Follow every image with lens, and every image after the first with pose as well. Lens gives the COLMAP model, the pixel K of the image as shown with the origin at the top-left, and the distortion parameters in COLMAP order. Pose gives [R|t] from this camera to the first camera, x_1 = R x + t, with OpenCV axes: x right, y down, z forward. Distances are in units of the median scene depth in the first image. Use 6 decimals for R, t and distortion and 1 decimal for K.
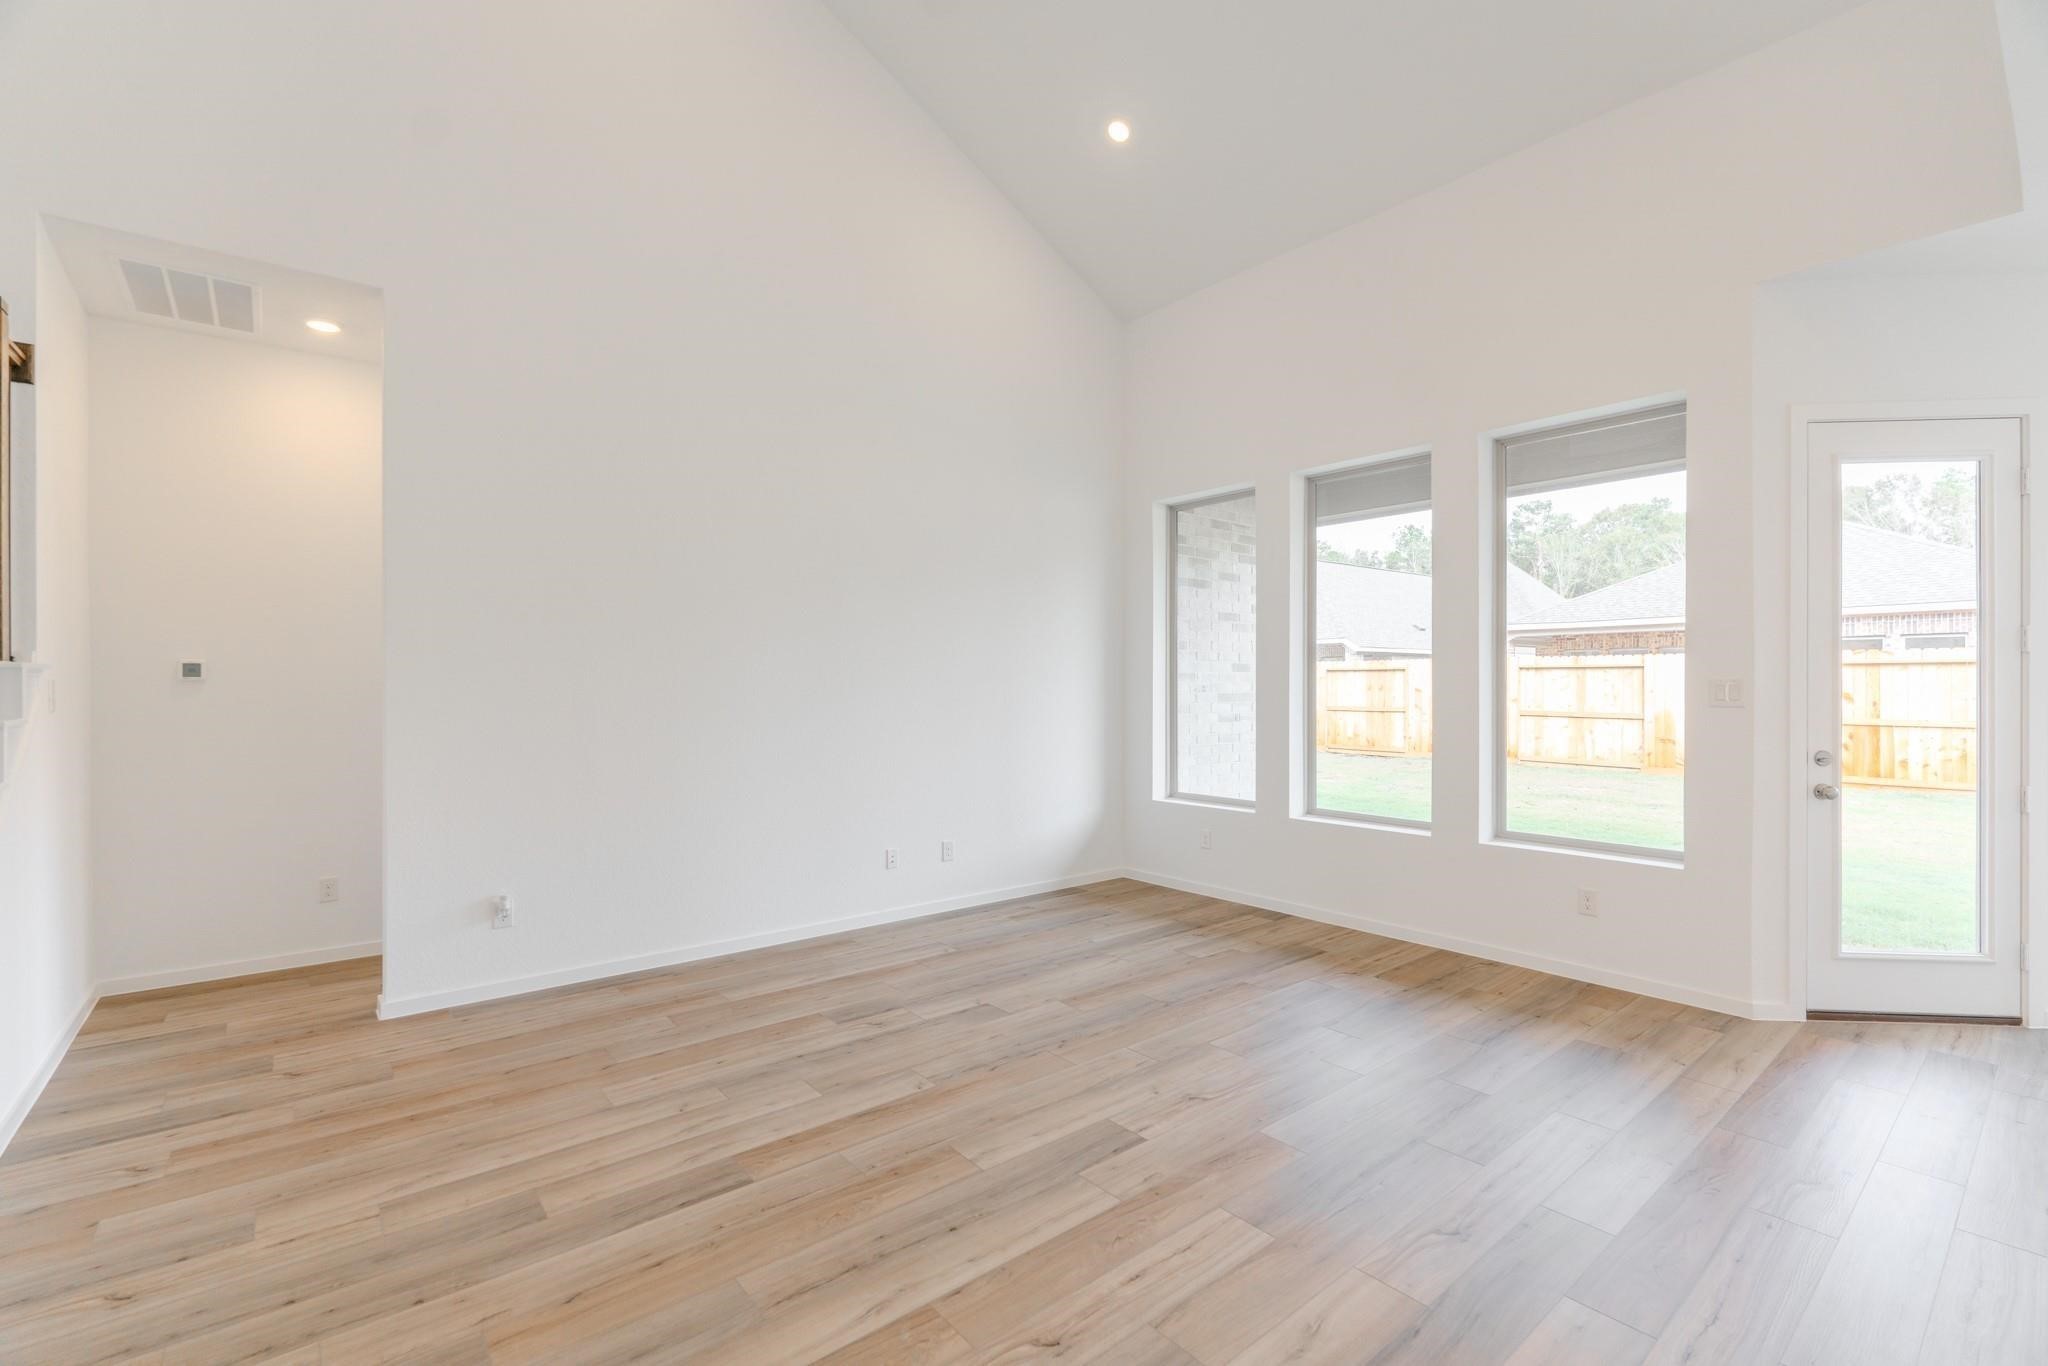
lens RADIAL K [[898.4, 0, 1020.1], [0, 898.4, 675.7], [0, 0, 1]] dist [-0.013492, 0.003041]
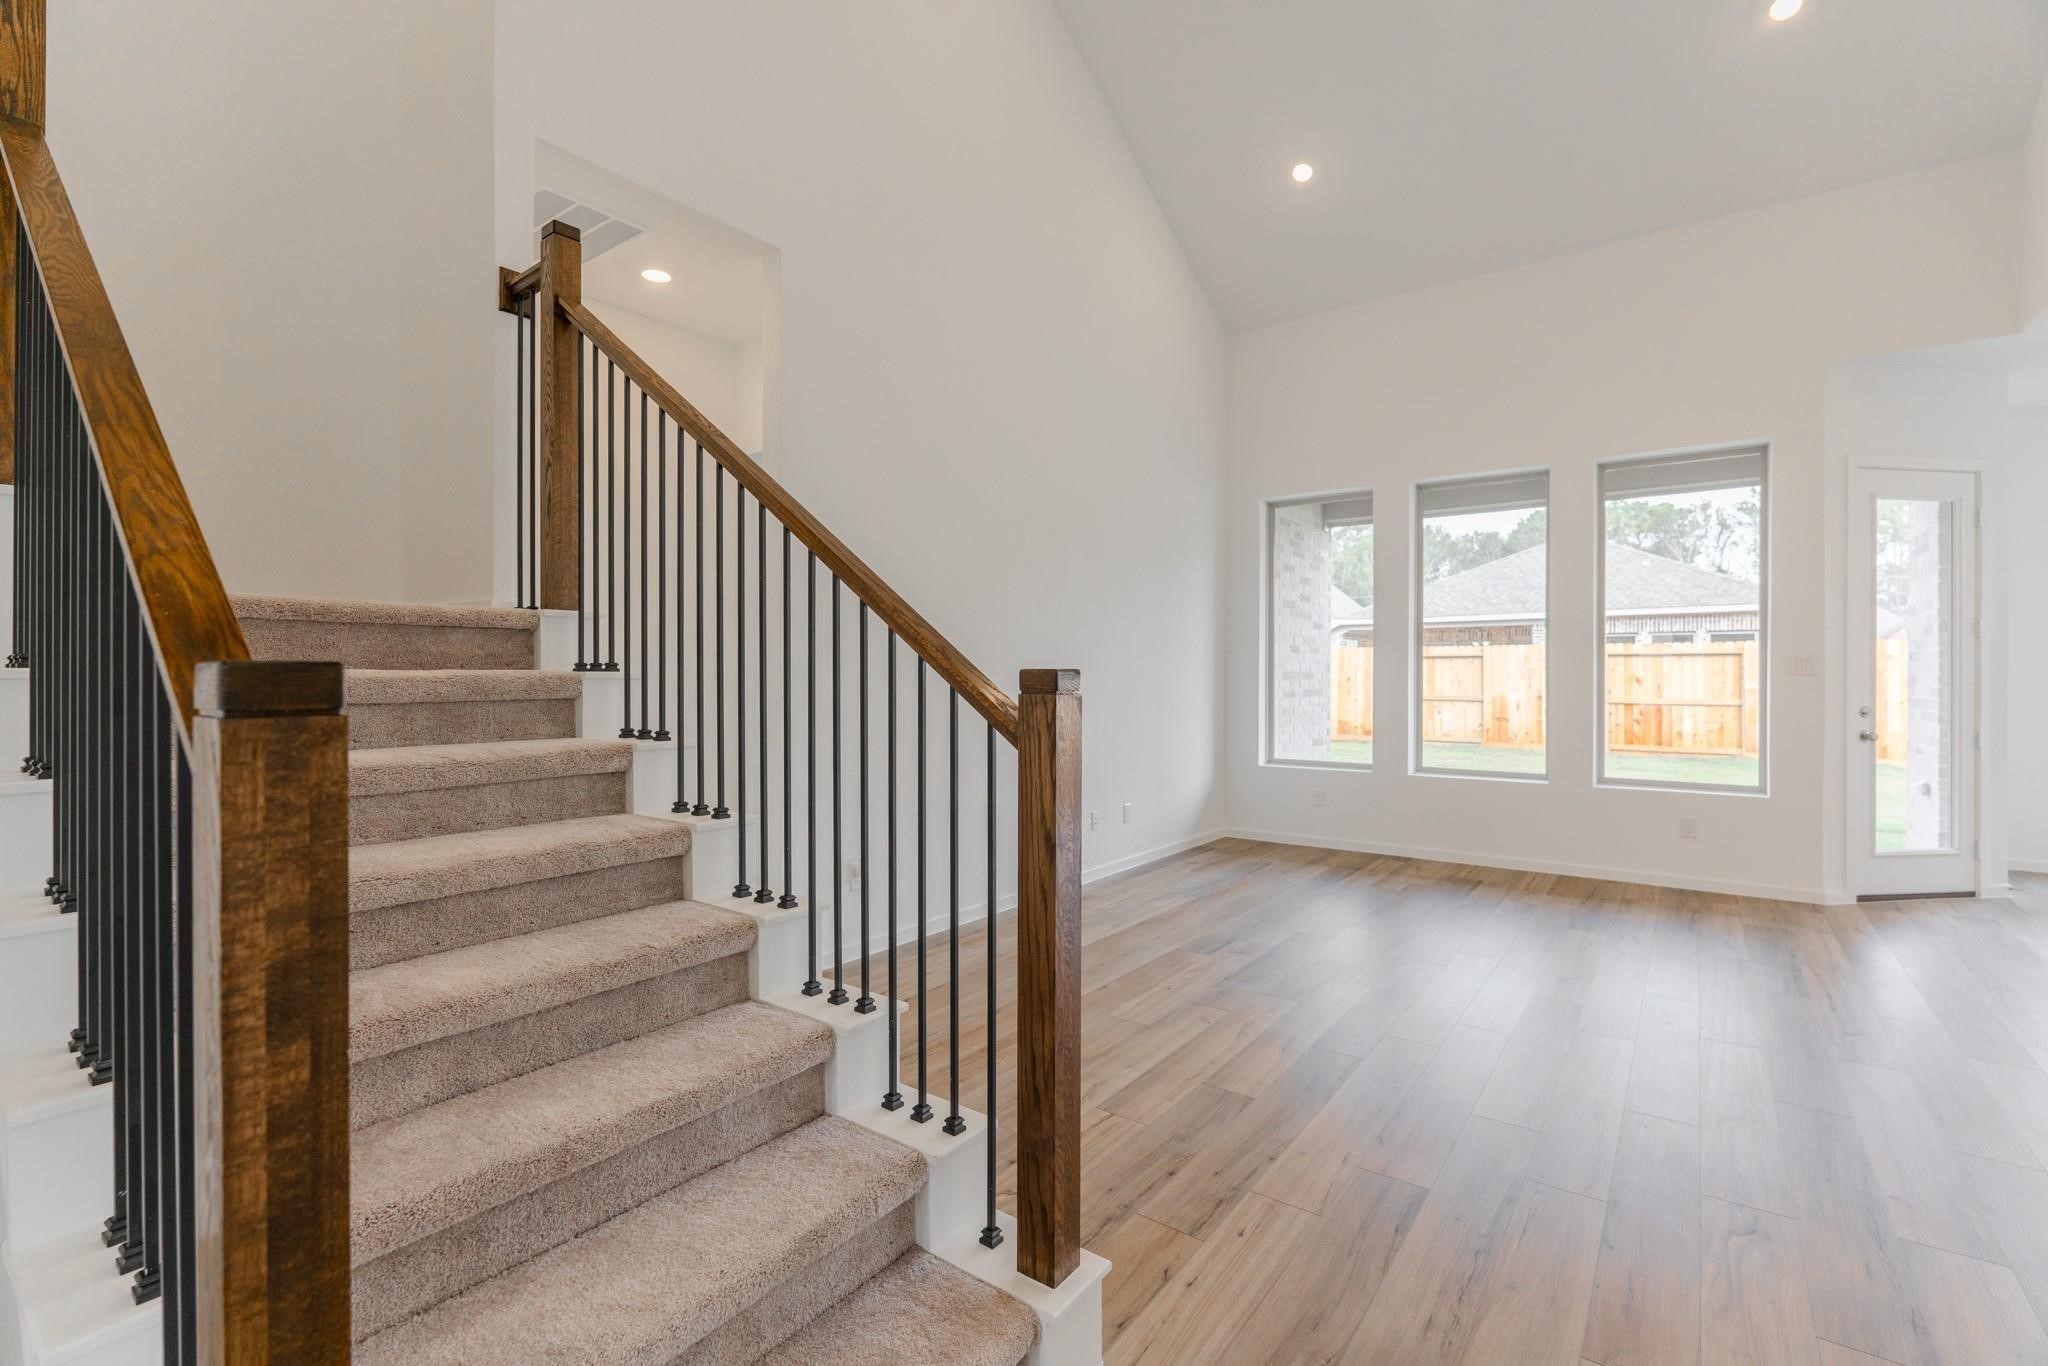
lens RADIAL K [[898.4, 0, 1007.3], [0, 898.4, 683.5], [0, 0, 1]] dist [-0.013492, 0.003041]
pose [[0.974234, -0.001016, 0.225536, -0.683688], [-0.002812, 0.999857, 0.016649, 0.029101], [-0.225521, -0.016854, 0.974093, -0.034395]]
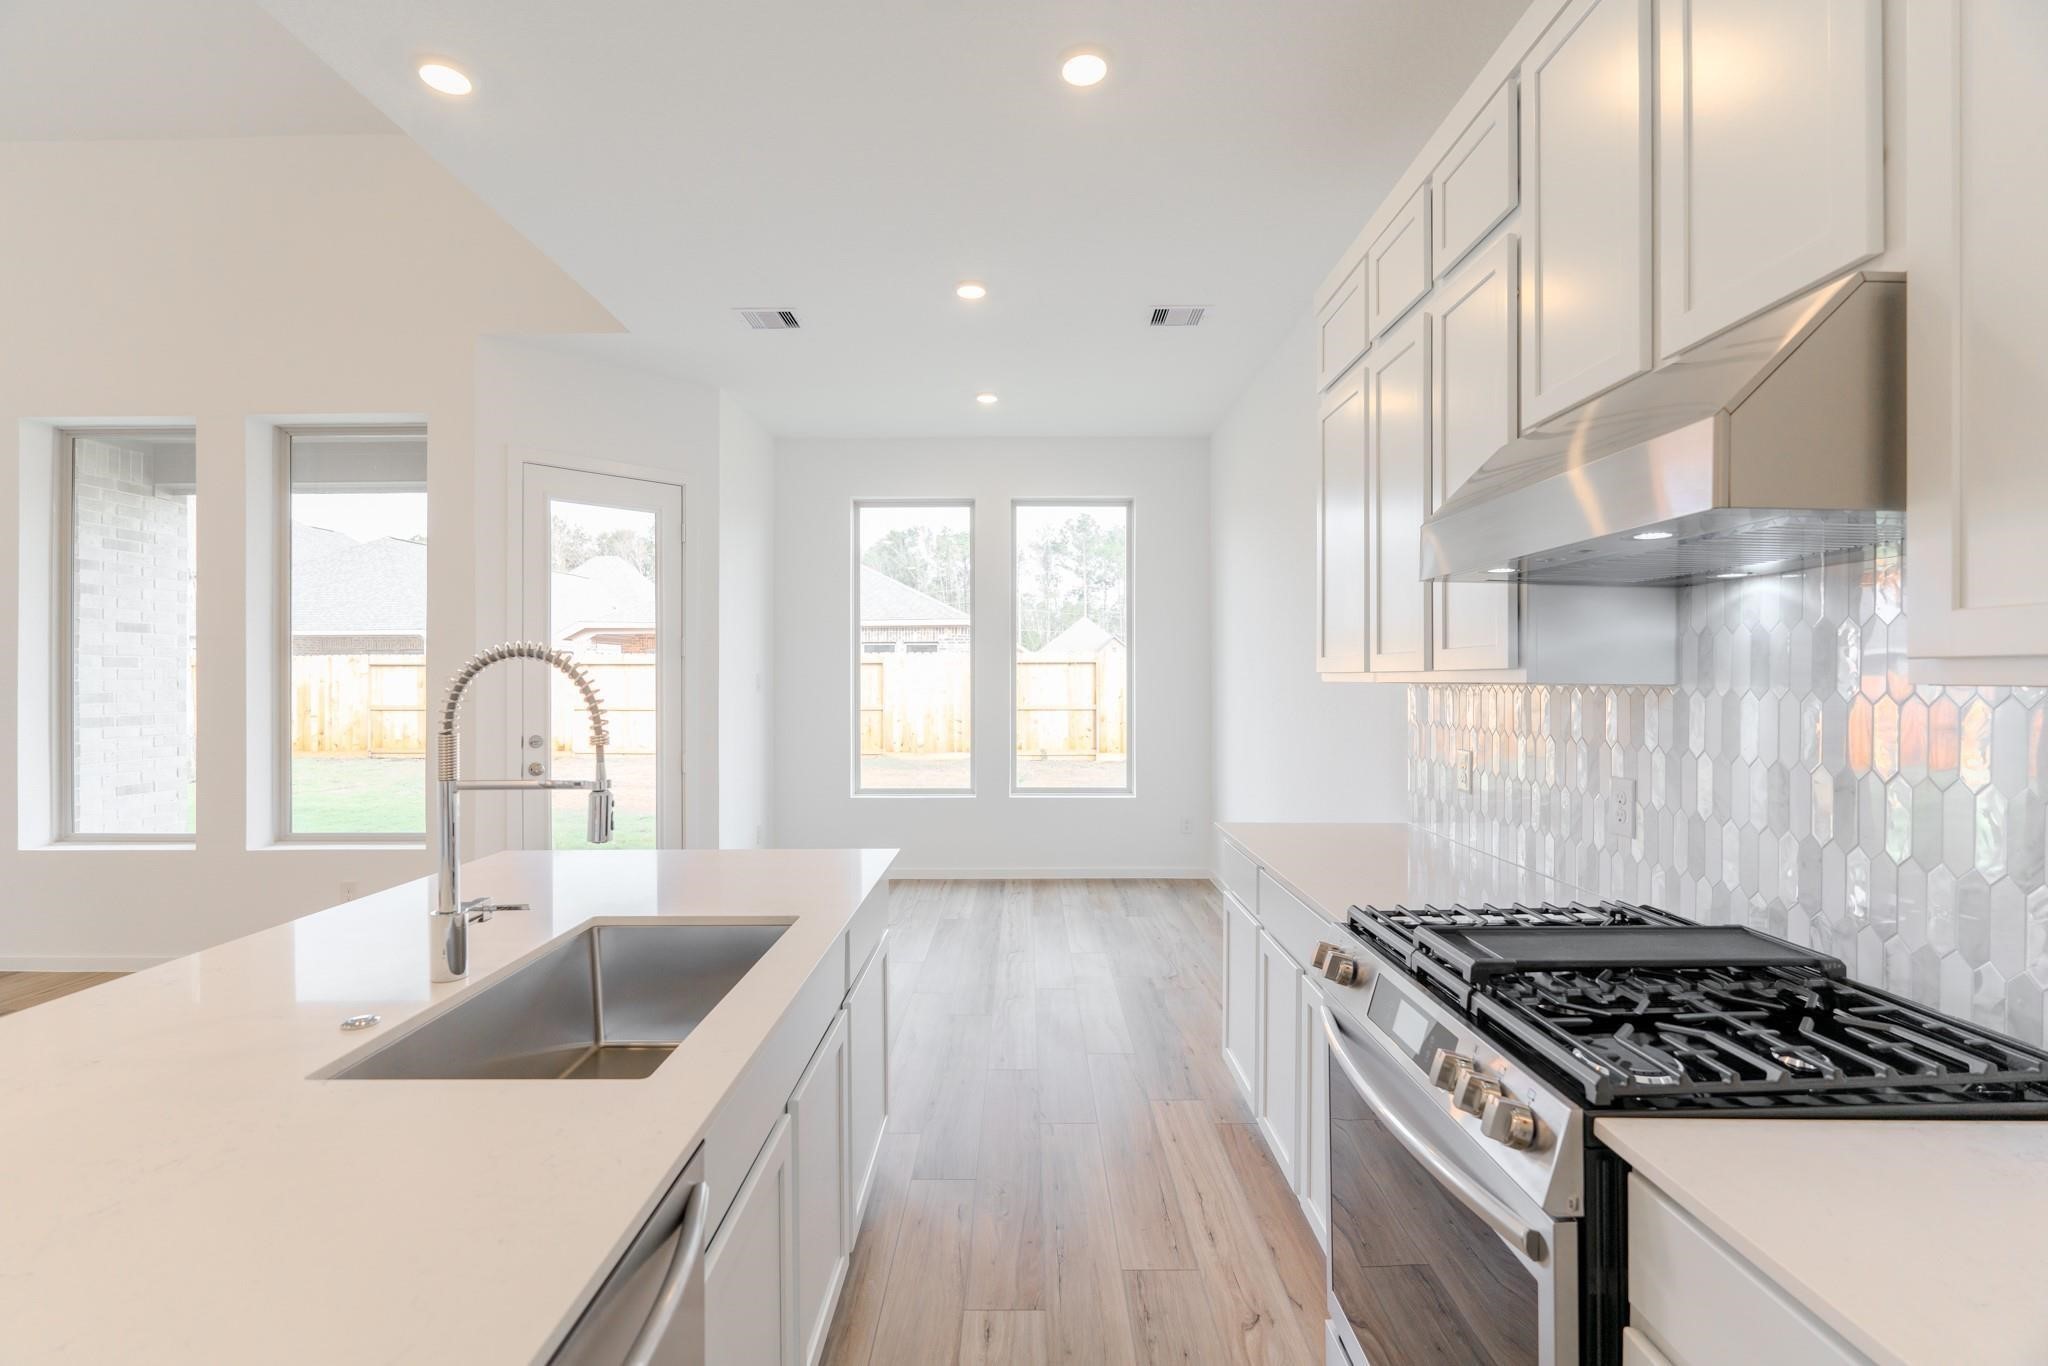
lens RADIAL K [[898.4, 0, 1034.9], [0, 898.4, 649.3], [0, 0, 1]] dist [-0.013492, 0.003041]
pose [[0.651438, 0.020133, 0.758434, 0.385922], [-0.001684, 0.999684, -0.025091, -0.002584], [-0.758700, 0.015068, 0.651266, -0.280728]]
